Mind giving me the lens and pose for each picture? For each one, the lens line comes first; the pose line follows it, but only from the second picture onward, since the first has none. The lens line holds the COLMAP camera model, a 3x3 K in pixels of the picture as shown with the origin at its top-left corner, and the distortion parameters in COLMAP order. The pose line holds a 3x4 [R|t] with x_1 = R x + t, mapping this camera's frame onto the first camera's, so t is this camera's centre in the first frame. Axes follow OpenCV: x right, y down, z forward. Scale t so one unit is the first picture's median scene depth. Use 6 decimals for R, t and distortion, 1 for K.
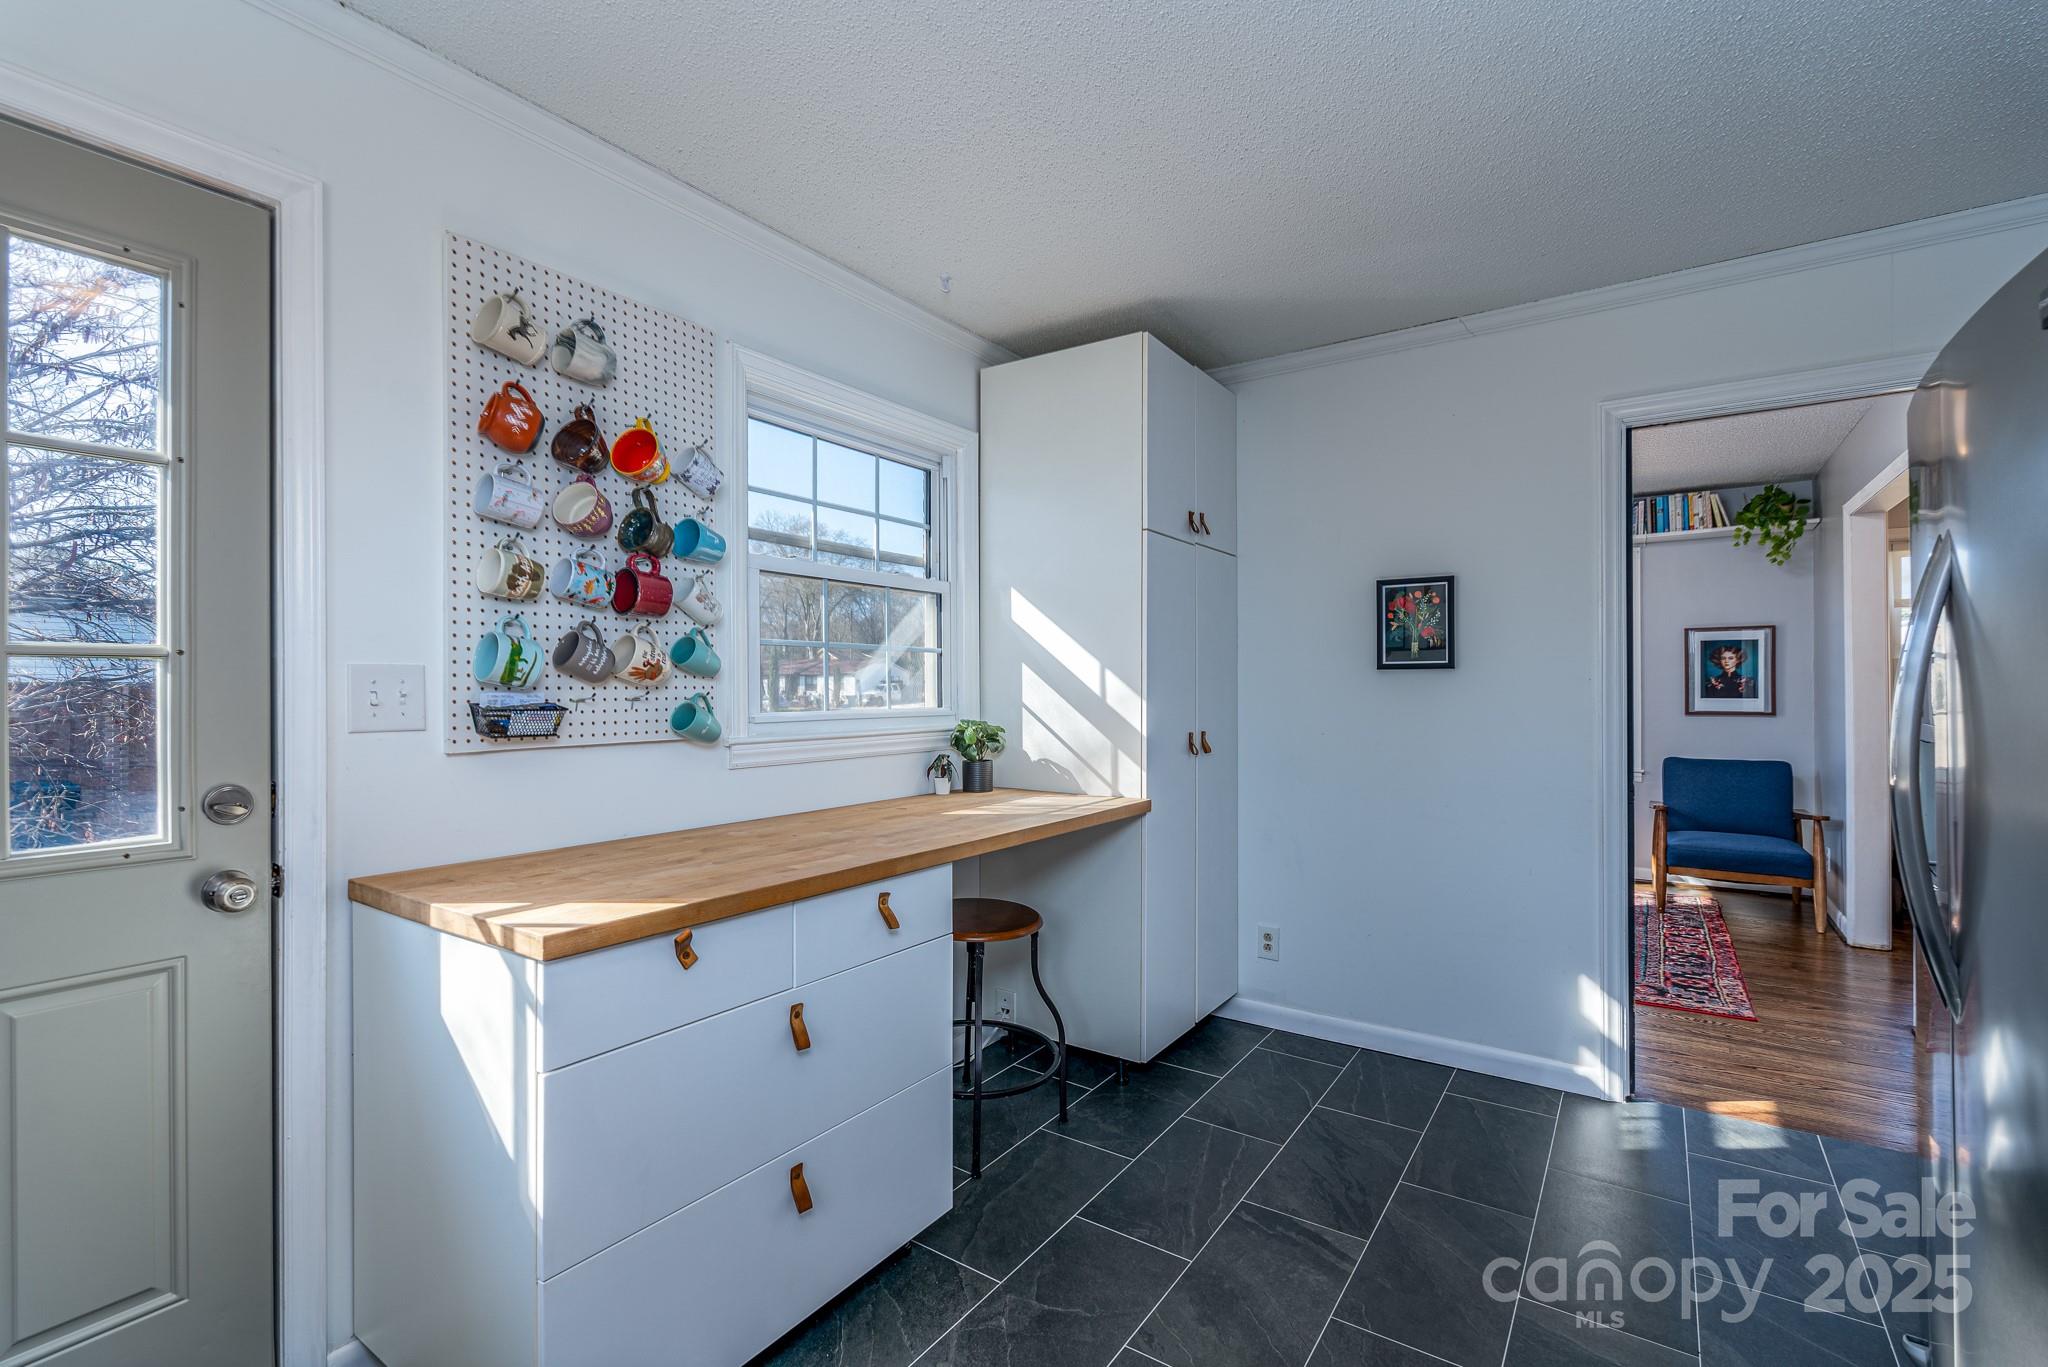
lens RADIAL K [[918.7, 0, 1017.2], [0, 918.7, 679.8], [0, 0, 1]] dist [0.000023, -0.000239]
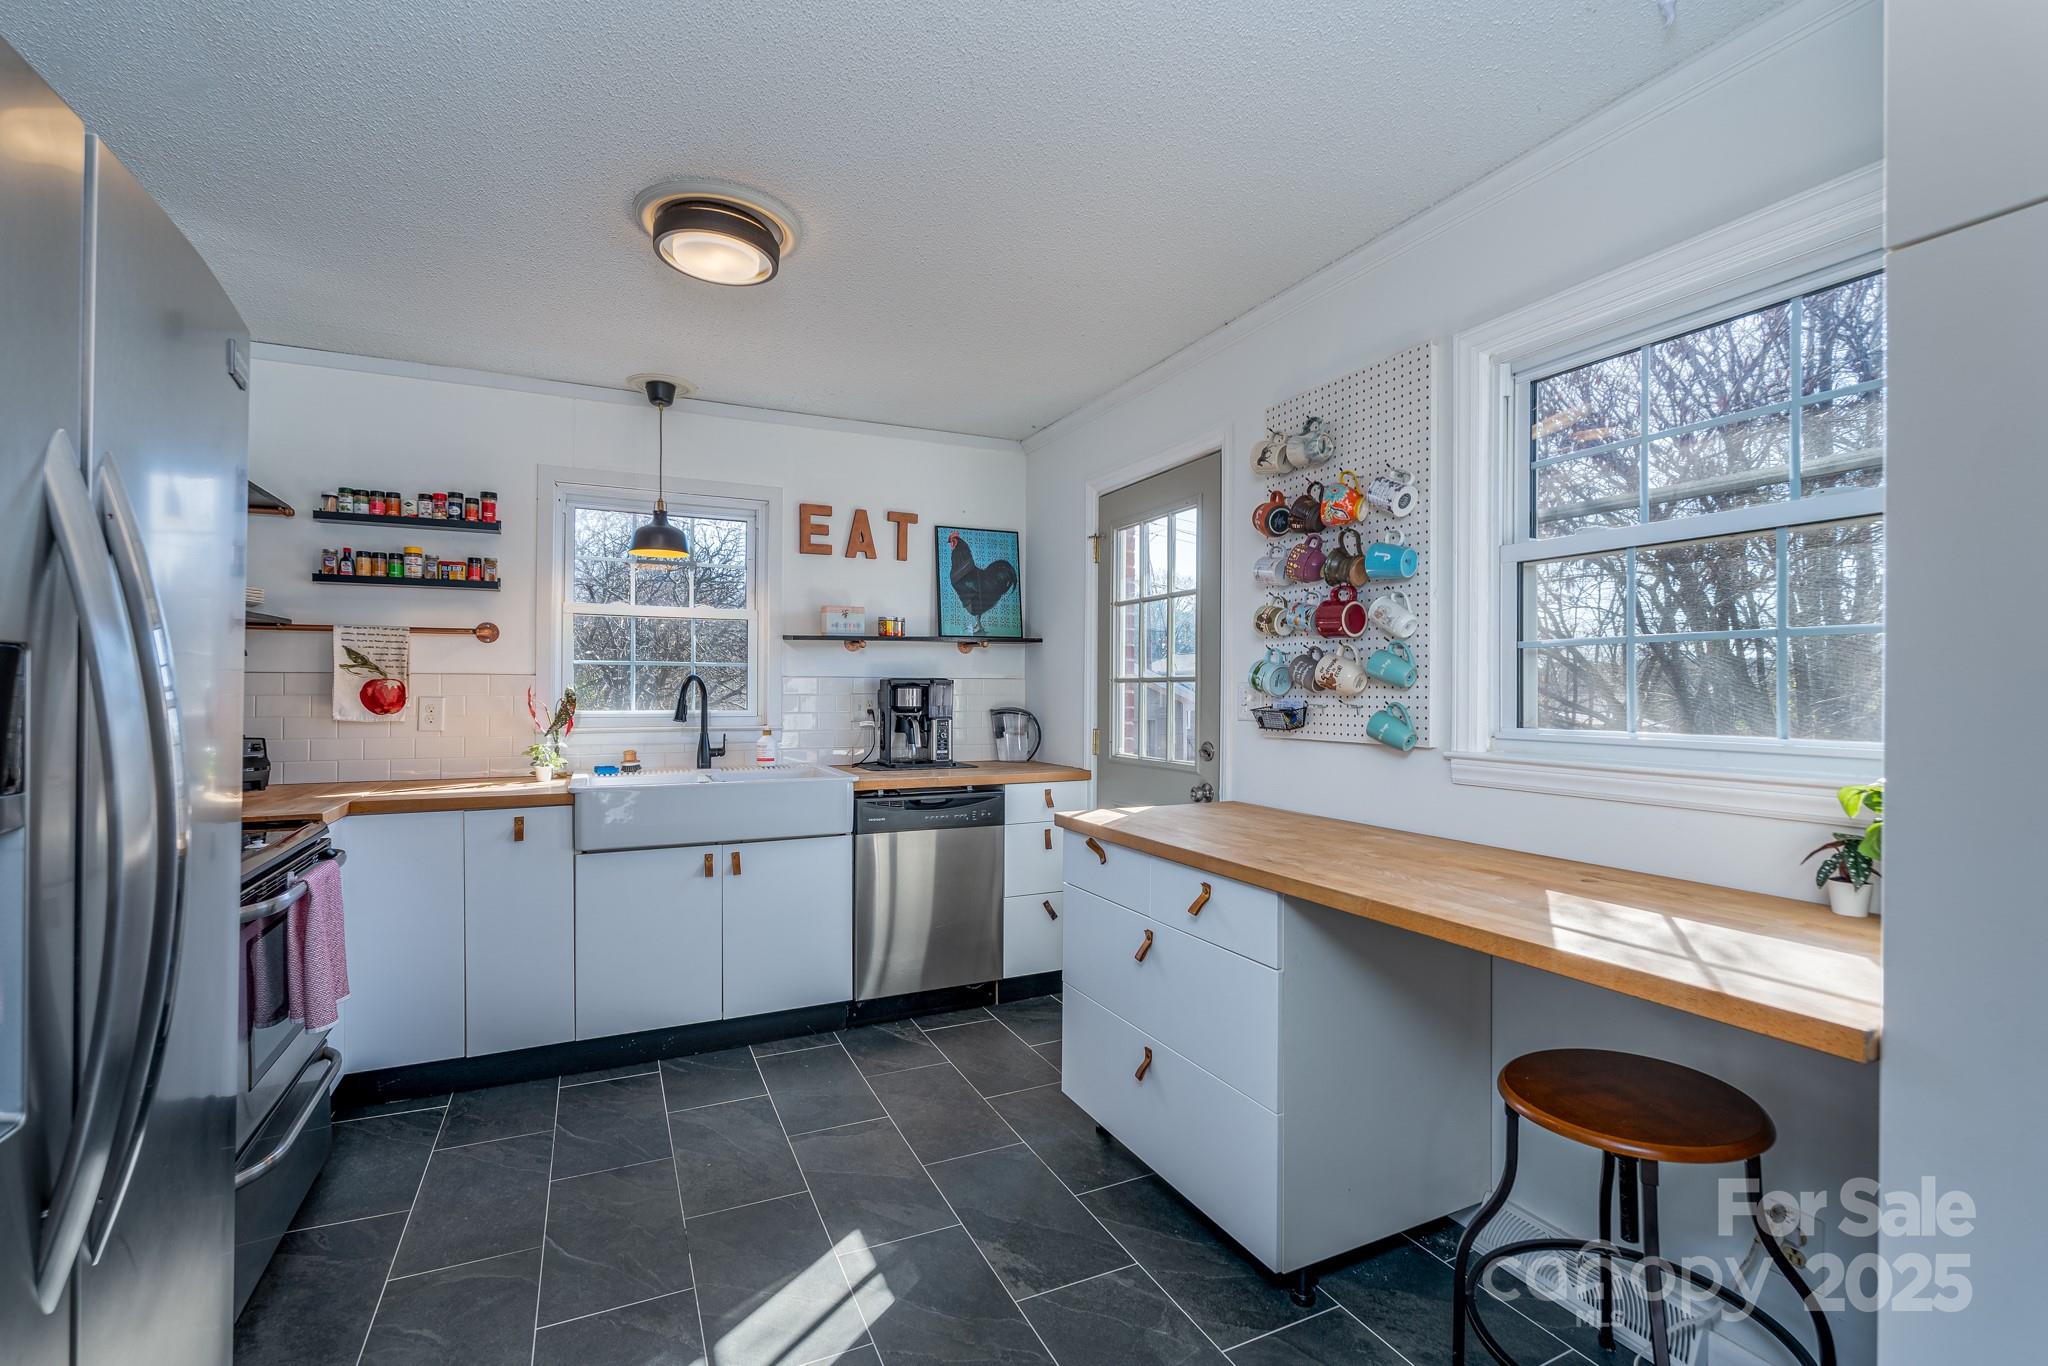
lens RADIAL K [[918.7, 0, 1020.6], [0, 918.7, 690.7], [0, 0, 1]] dist [0.000023, -0.000239]
pose [[-0.494534, -0.000268, -0.869158, 0.841880], [0.002279, 0.999996, -0.001605, 0.000688], [0.869155, -0.002775, -0.494531, 1.228552]]
